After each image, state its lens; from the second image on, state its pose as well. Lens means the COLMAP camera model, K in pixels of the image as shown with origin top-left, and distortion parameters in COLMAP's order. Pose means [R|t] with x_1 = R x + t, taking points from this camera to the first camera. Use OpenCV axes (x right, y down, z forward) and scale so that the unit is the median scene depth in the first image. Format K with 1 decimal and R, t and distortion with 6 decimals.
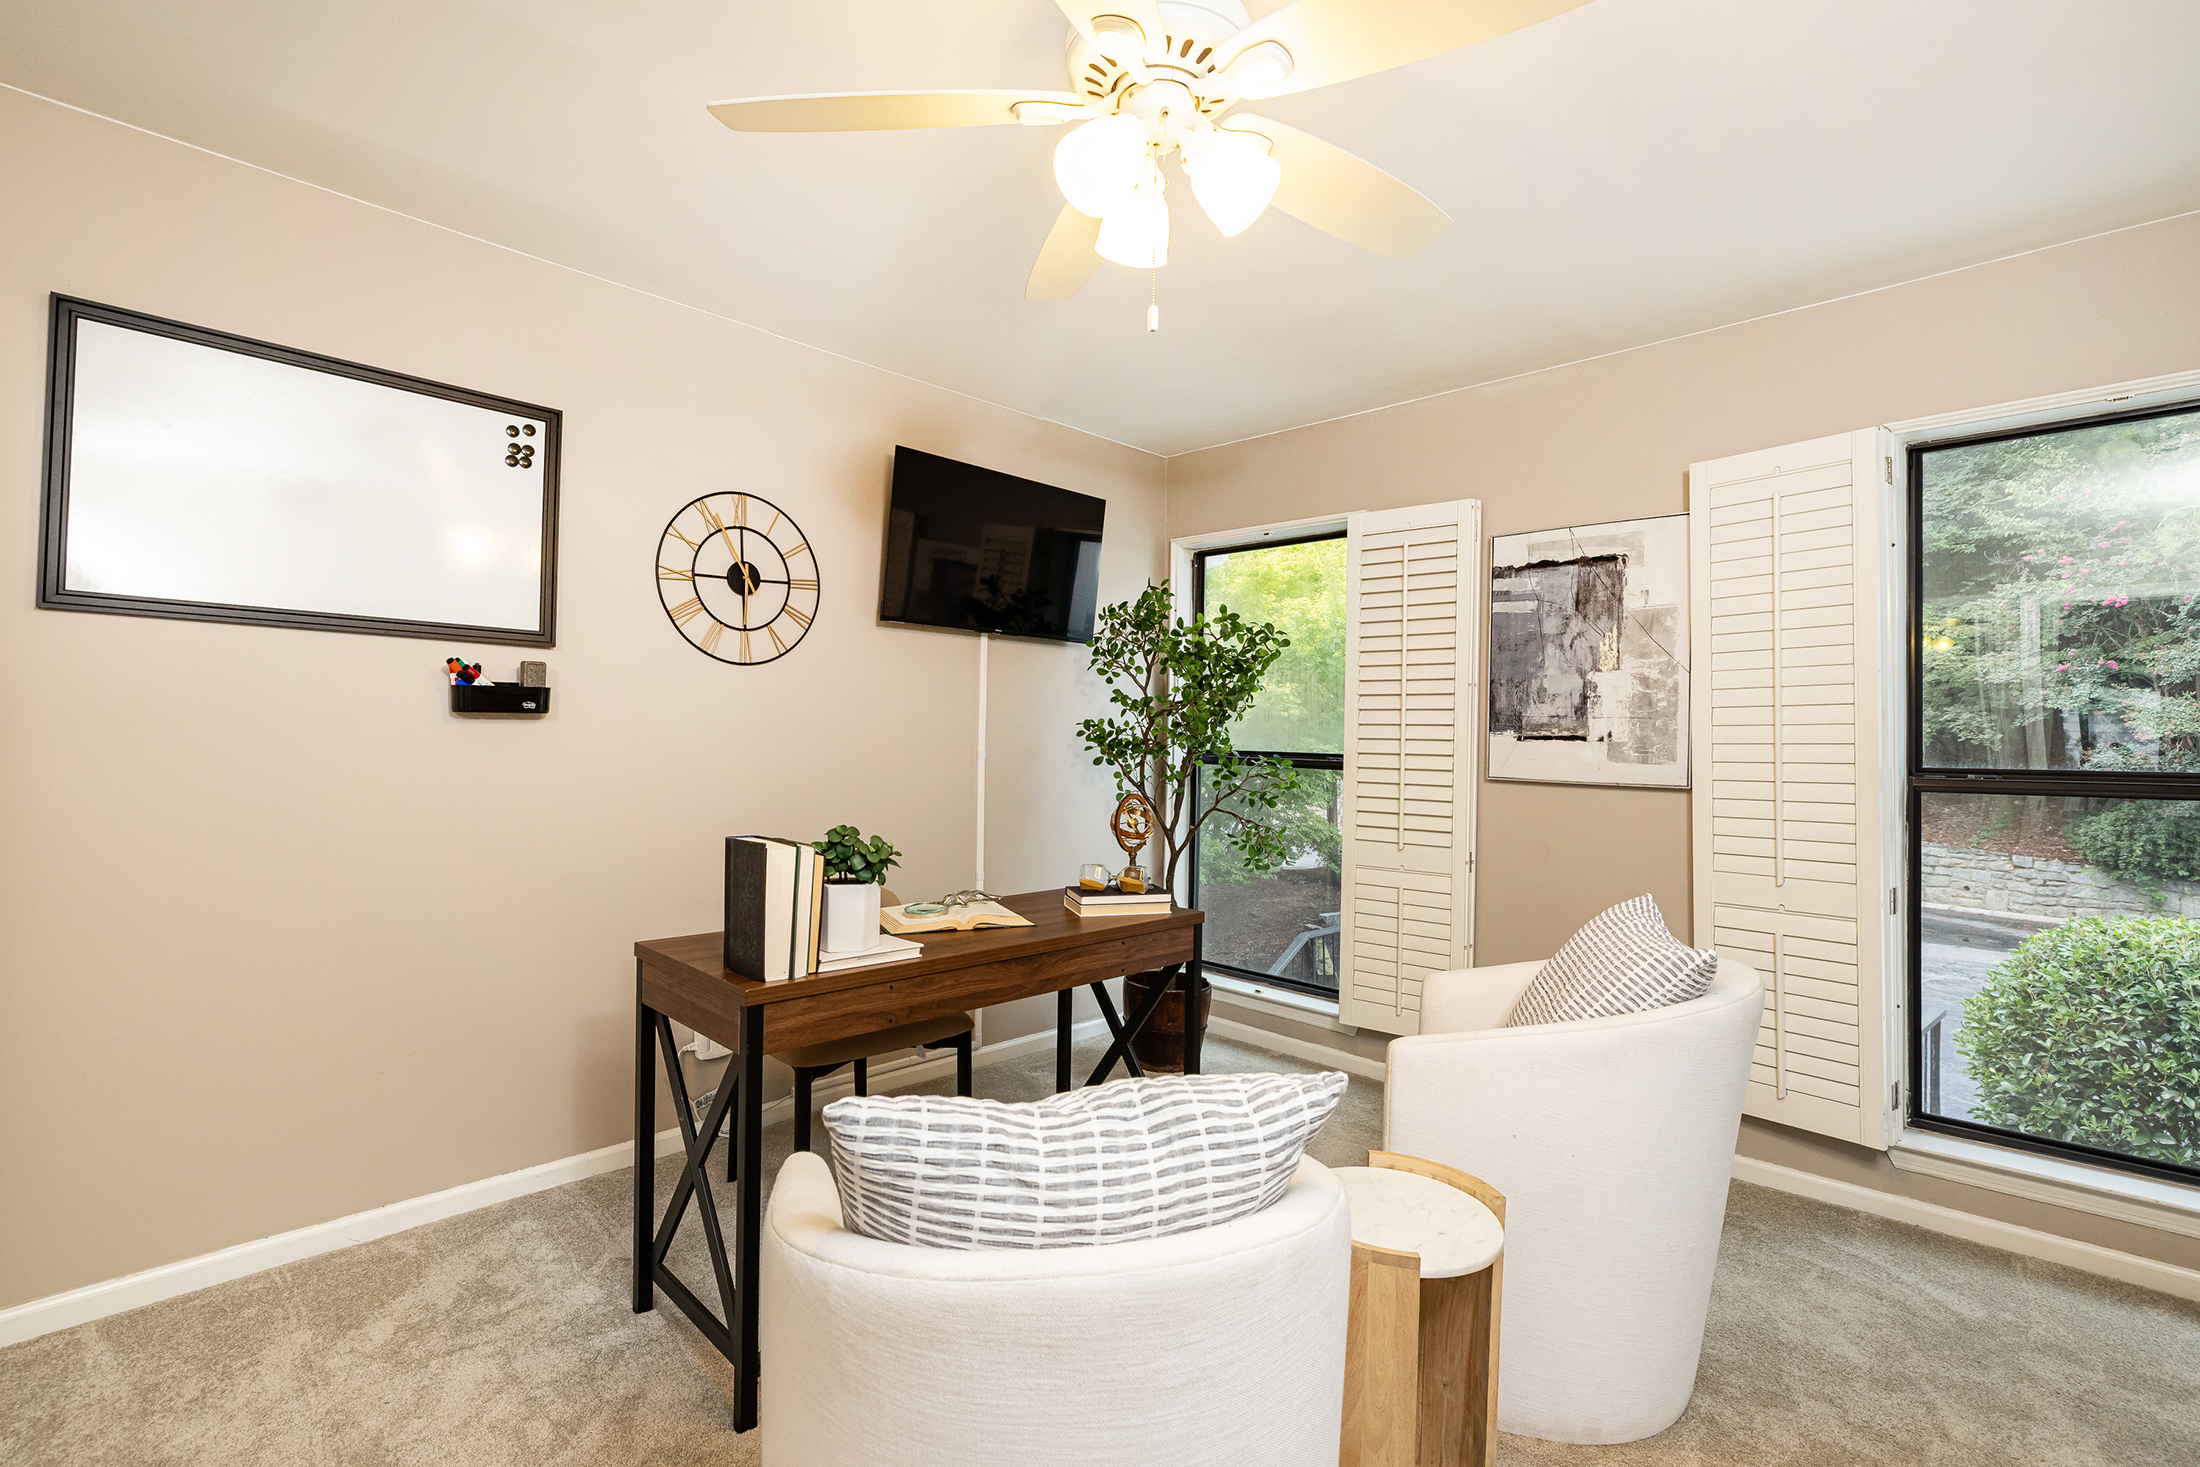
lens RADIAL K [[982.8, 0, 1100.0], [0, 982.8, 735.7], [0, 0, 1]] dist [-0.003099, -0.000284]
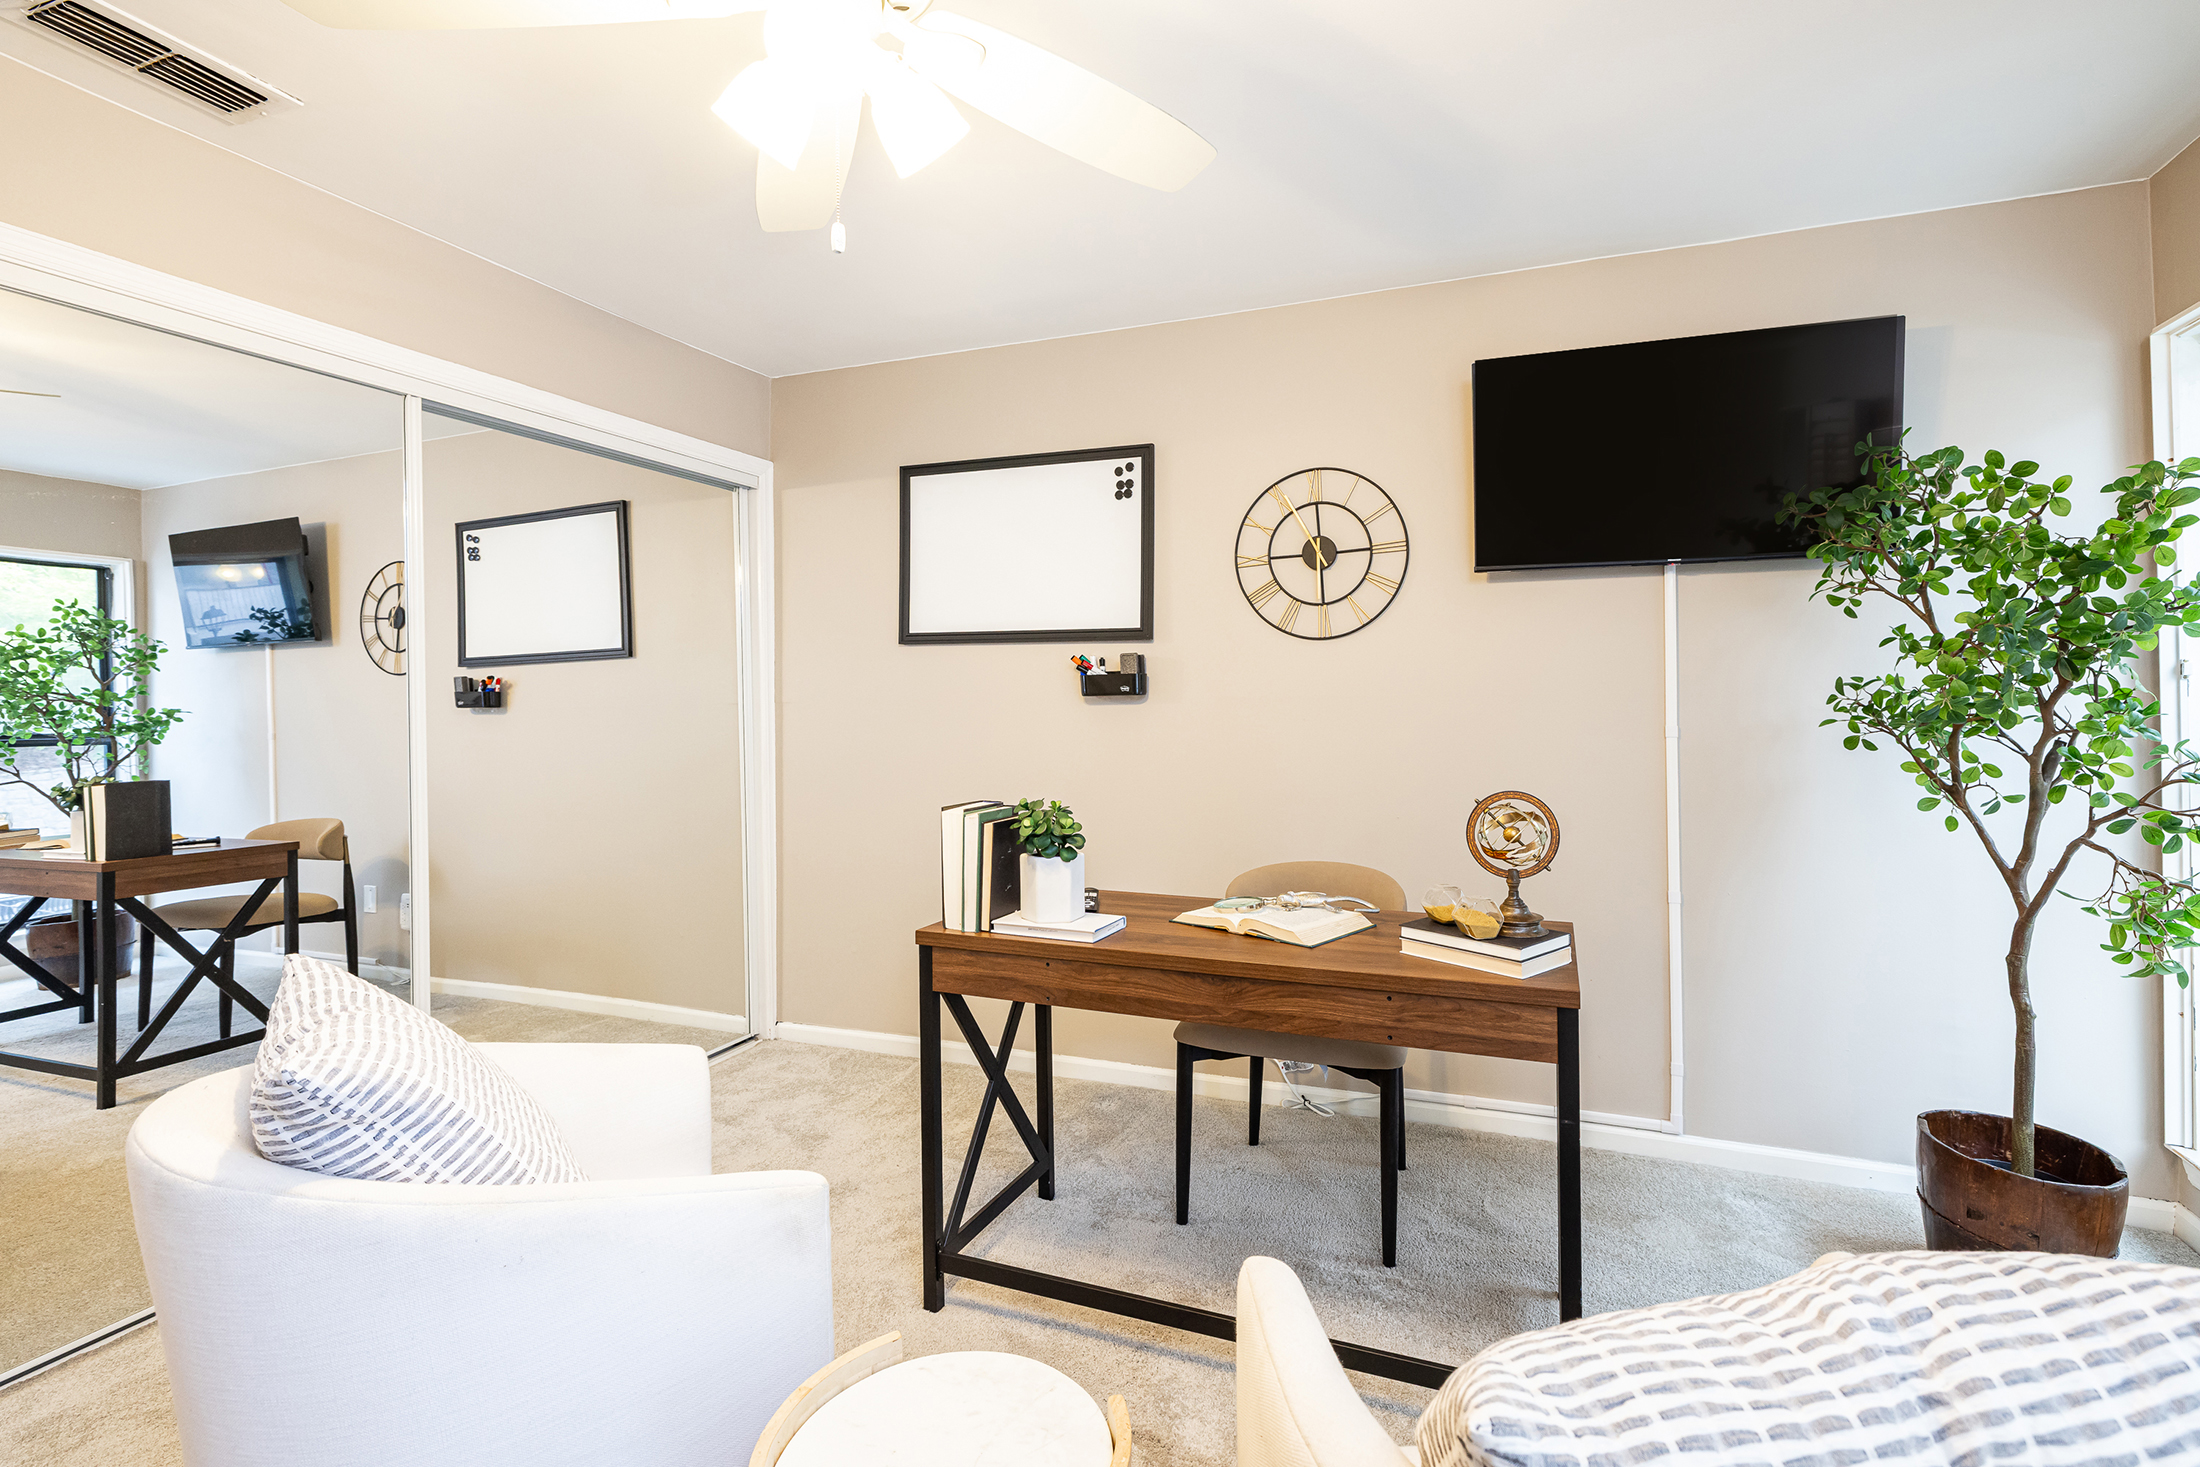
lens RADIAL K [[932.4, 0, 1100.5], [0, 932.4, 713.6], [0, 0, 1]] dist [0.000820, -0.000025]
pose [[0.434971, -0.007685, -0.900412, 0.456190], [0.013553, 0.999906, -0.001987, 0.002538], [0.900342, -0.011339, 0.435035, 0.442246]]
